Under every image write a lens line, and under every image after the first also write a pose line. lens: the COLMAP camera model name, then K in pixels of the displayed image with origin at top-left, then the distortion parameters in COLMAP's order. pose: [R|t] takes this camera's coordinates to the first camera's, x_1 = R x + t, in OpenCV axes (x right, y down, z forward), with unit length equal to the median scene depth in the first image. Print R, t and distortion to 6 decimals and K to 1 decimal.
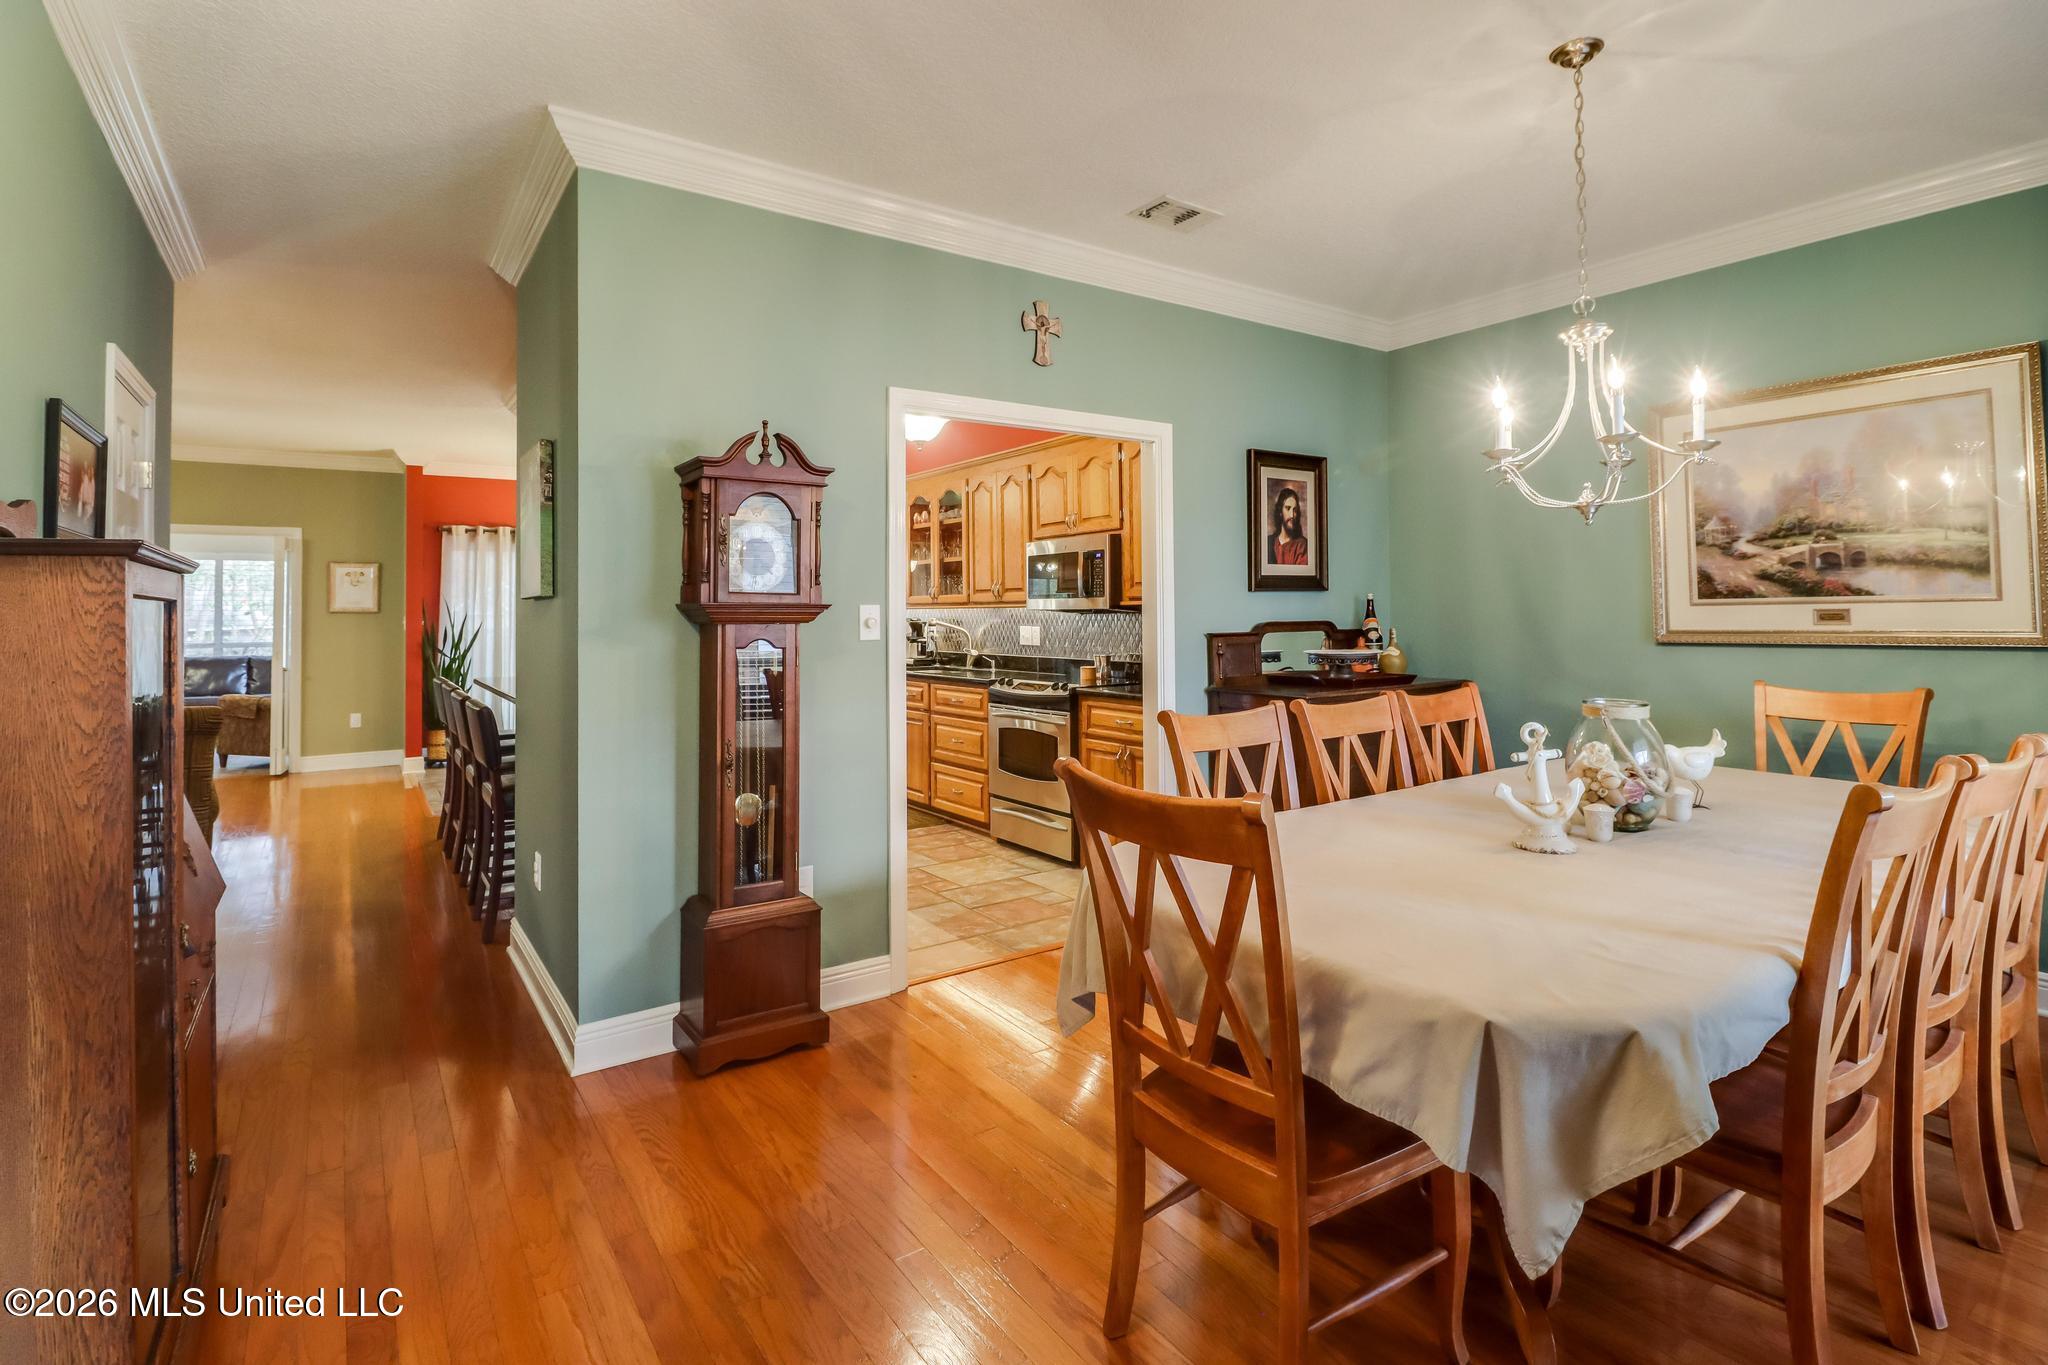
lens RADIAL K [[969.4, 0, 1004.5], [0, 969.4, 642.8], [0, 0, 1]] dist [-0.010138, -0.000206]
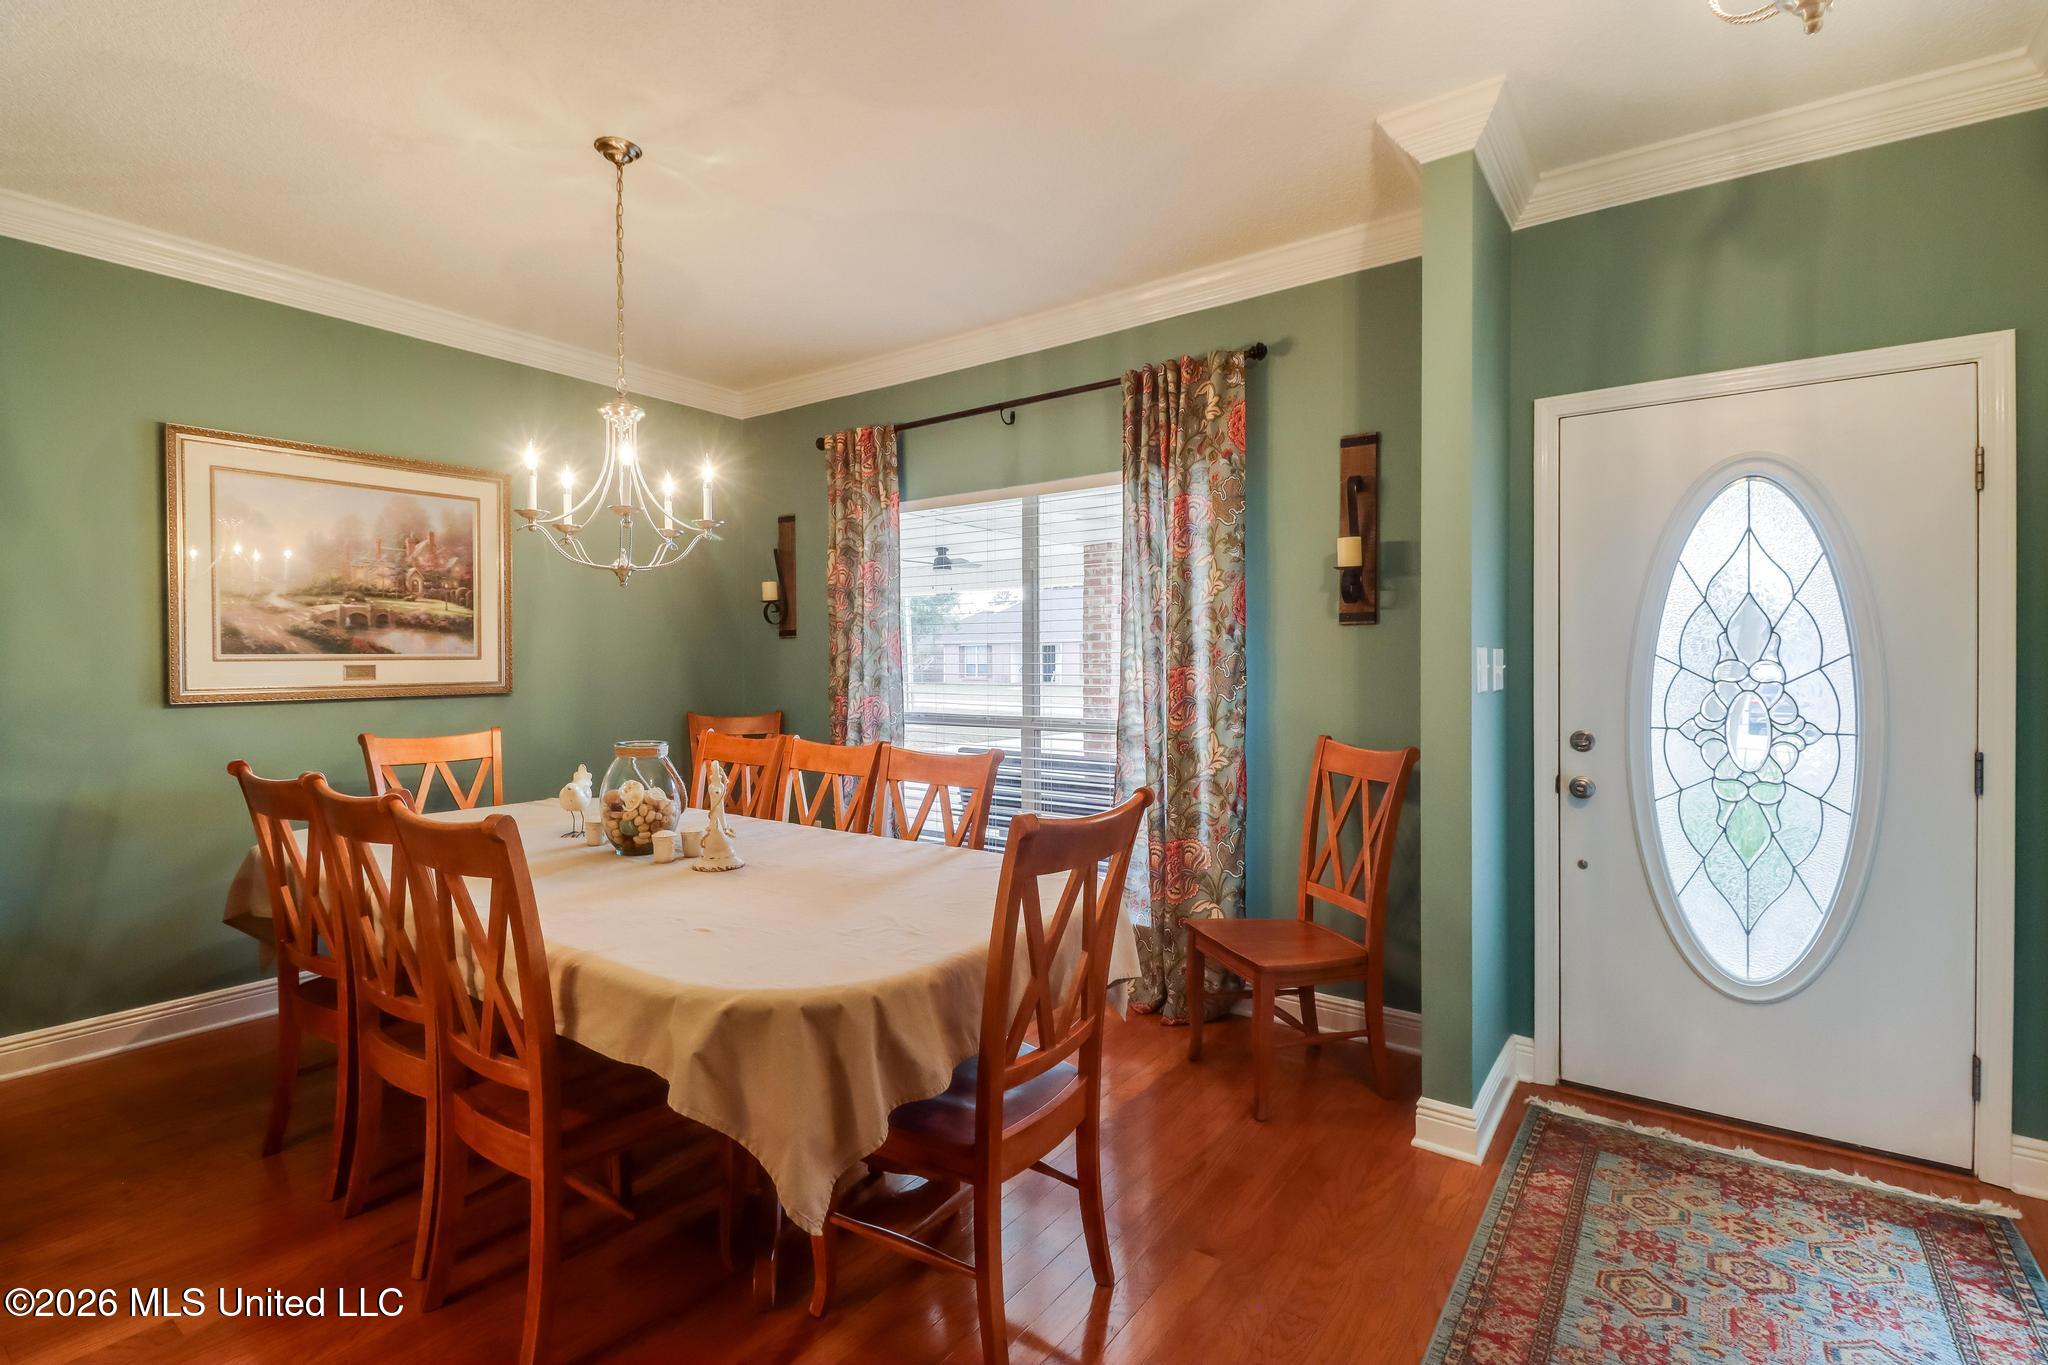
lens RADIAL K [[941.0, 0, 1022.1], [0, 941.0, 660.5], [0, 0, 1]] dist [0.004285, 0.000102]
pose [[-0.332877, 0.008004, 0.942936, -0.388785], [0.035968, 0.999344, 0.004214, -0.017874], [-0.942284, 0.035318, -0.332946, 0.643415]]
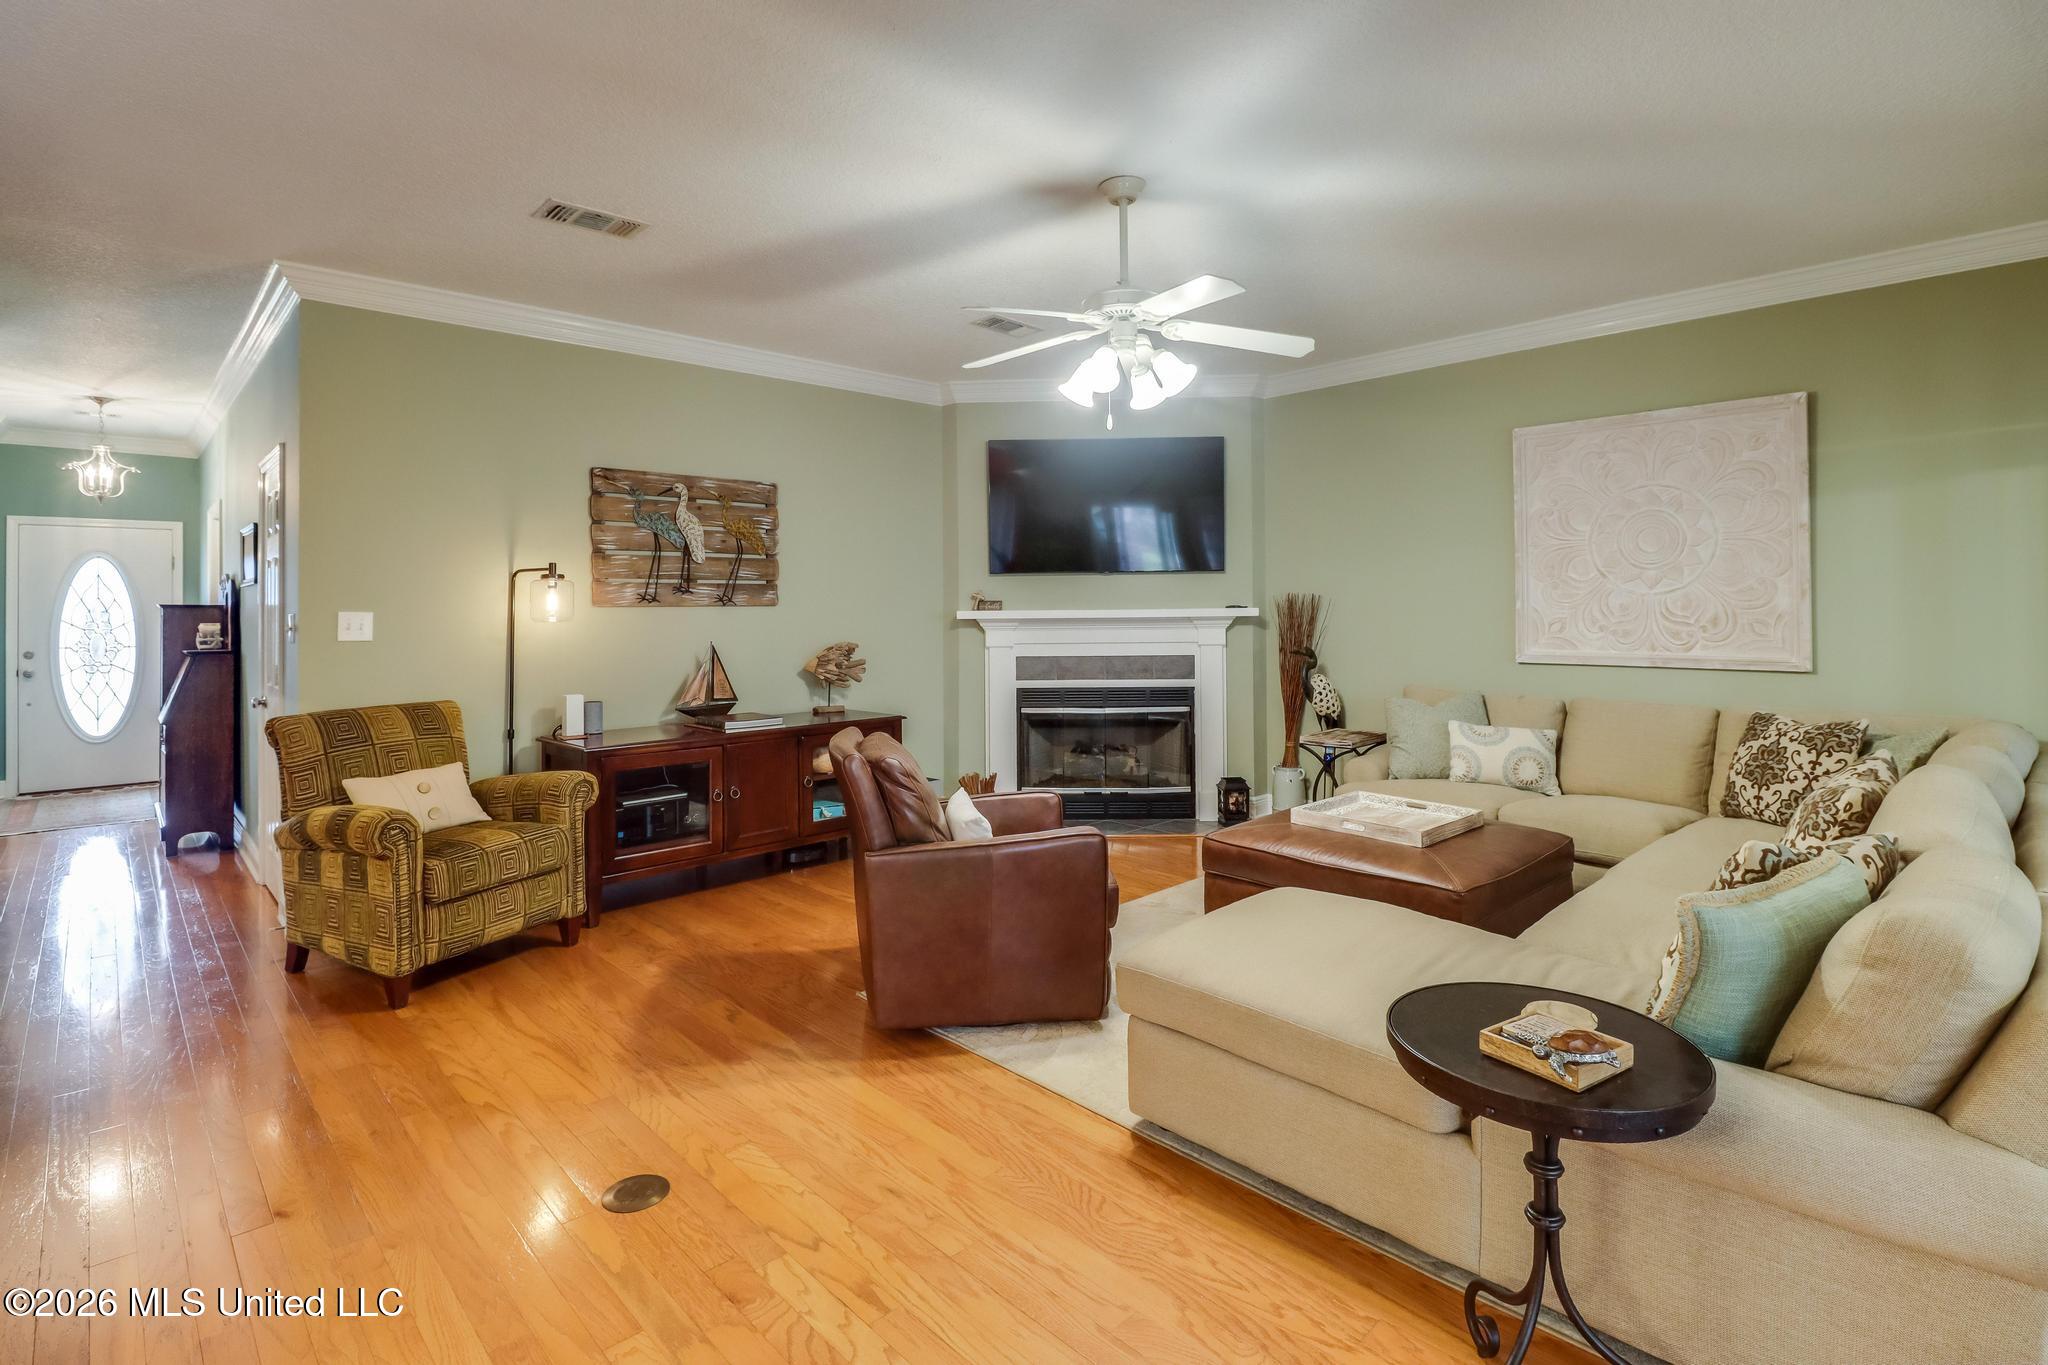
lens RADIAL K [[988.6, 0, 1020.4], [0, 988.6, 600.3], [0, 0, 1]] dist [-0.015334, -0.000896]
pose [[-0.986814, 0.014952, -0.161166, -3.479542], [0.011767, 0.999717, 0.020695, -0.140831], [0.161429, 0.018526, -0.986710, 5.106460]]
